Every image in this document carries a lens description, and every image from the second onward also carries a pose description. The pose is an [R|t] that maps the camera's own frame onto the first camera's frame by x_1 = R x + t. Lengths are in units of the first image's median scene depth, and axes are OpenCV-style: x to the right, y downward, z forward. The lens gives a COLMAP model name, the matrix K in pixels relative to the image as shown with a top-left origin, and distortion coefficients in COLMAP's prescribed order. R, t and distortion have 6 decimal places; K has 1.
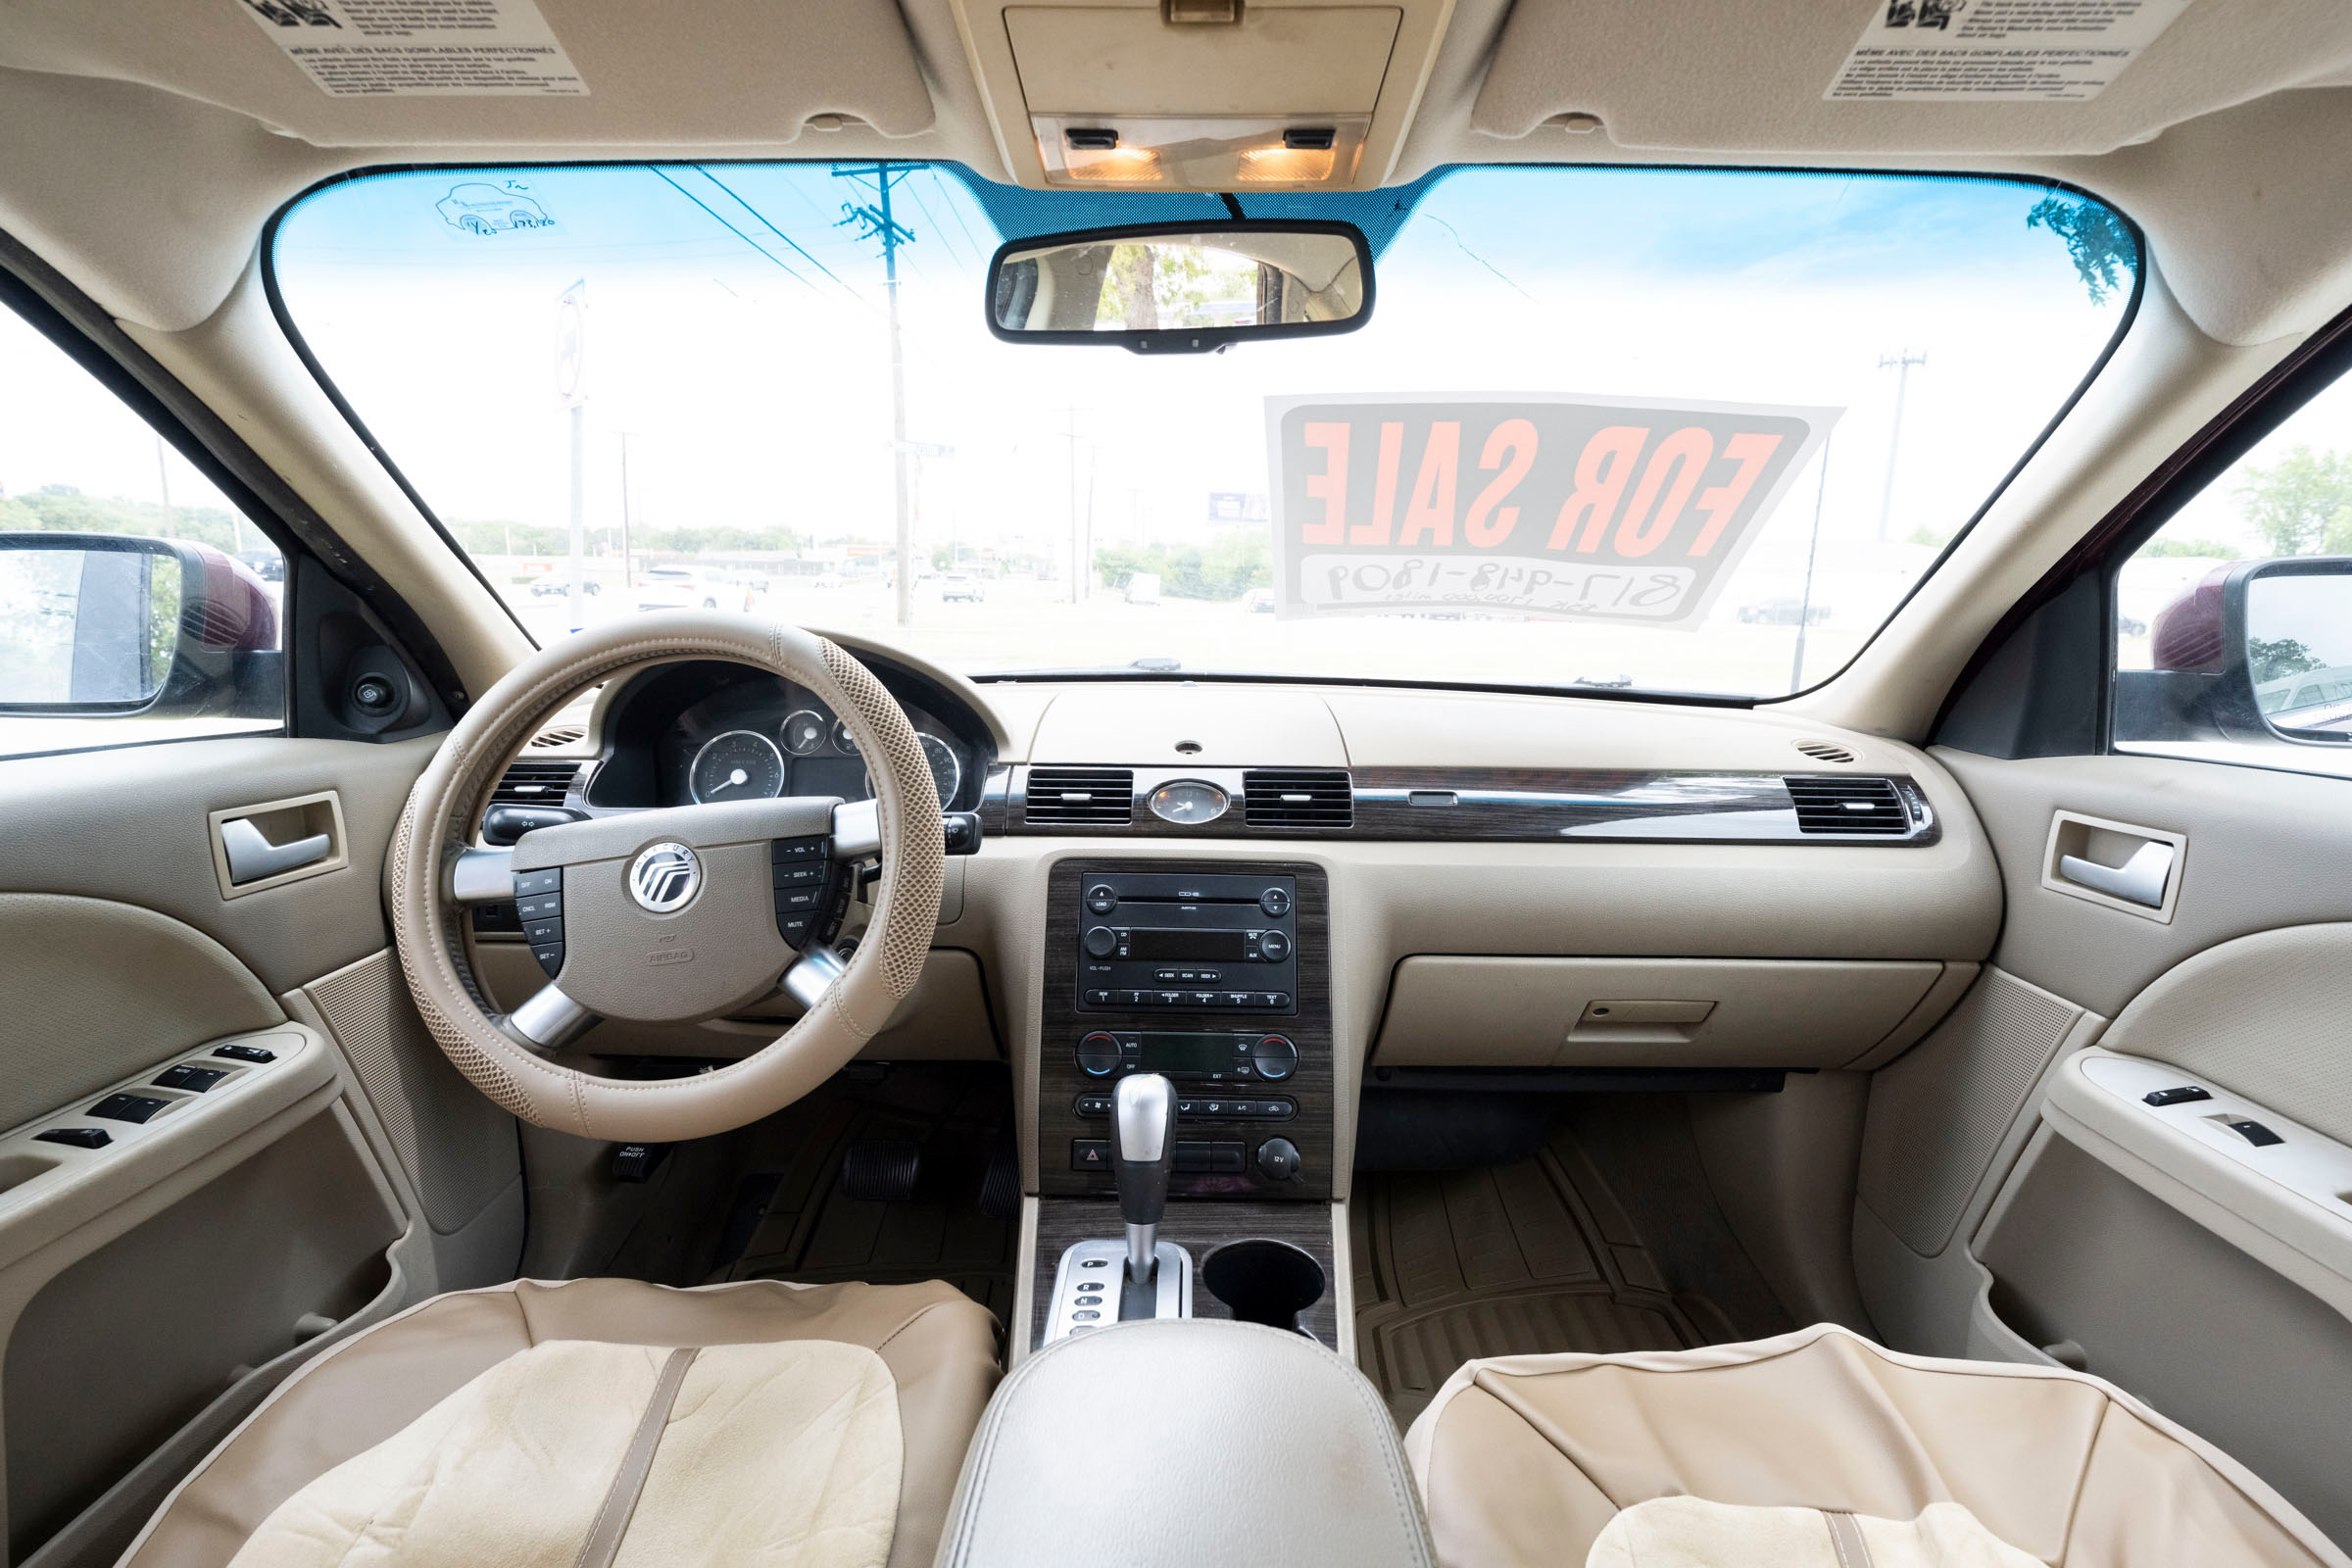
lens RADIAL K [[1074.8, 0, 1176.0], [0, 1074.8, 784.0], [0, 0, 1]] dist [-0.003802, -0.000143]
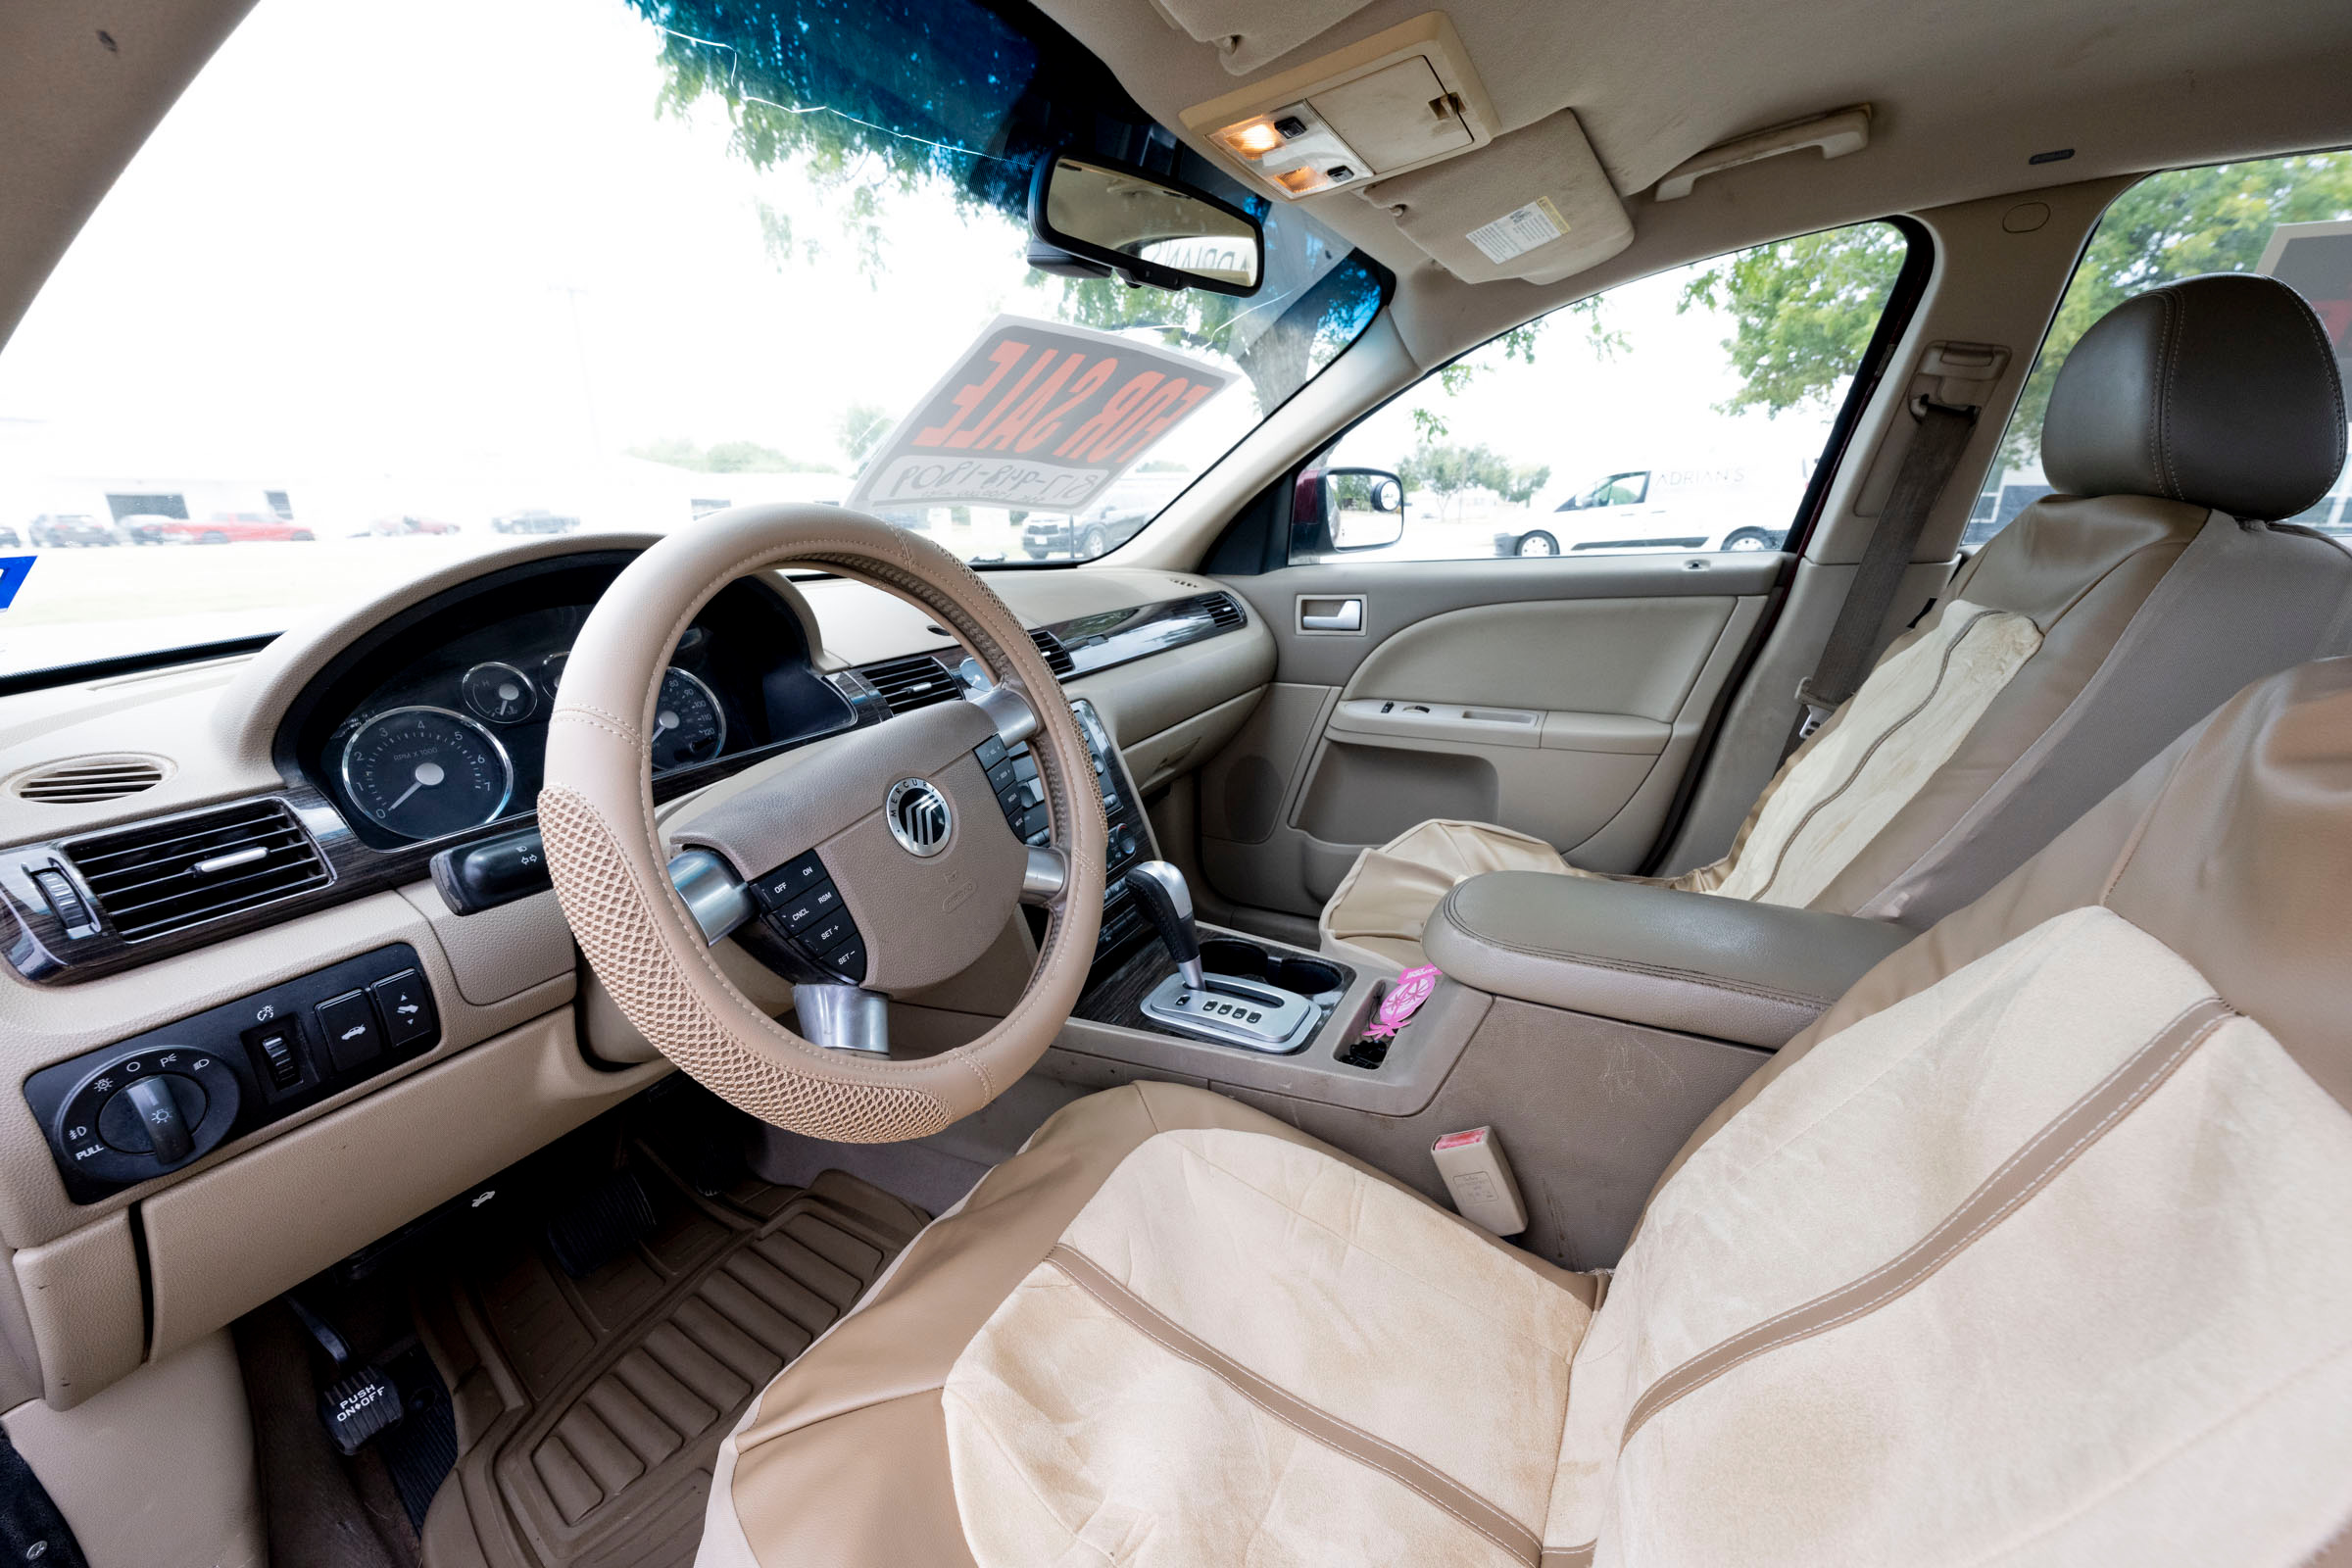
lens RADIAL K [[917.6, 0, 1176.0], [0, 917.6, 784.0], [0, 0, 1]] dist [-0.000205, 0.000009]
pose [[0.452098, -0.277855, 0.847587, -0.849268], [0.175500, 0.959378, 0.220892, -0.056692], [-0.874532, 0.048886, 0.482497, 0.385034]]
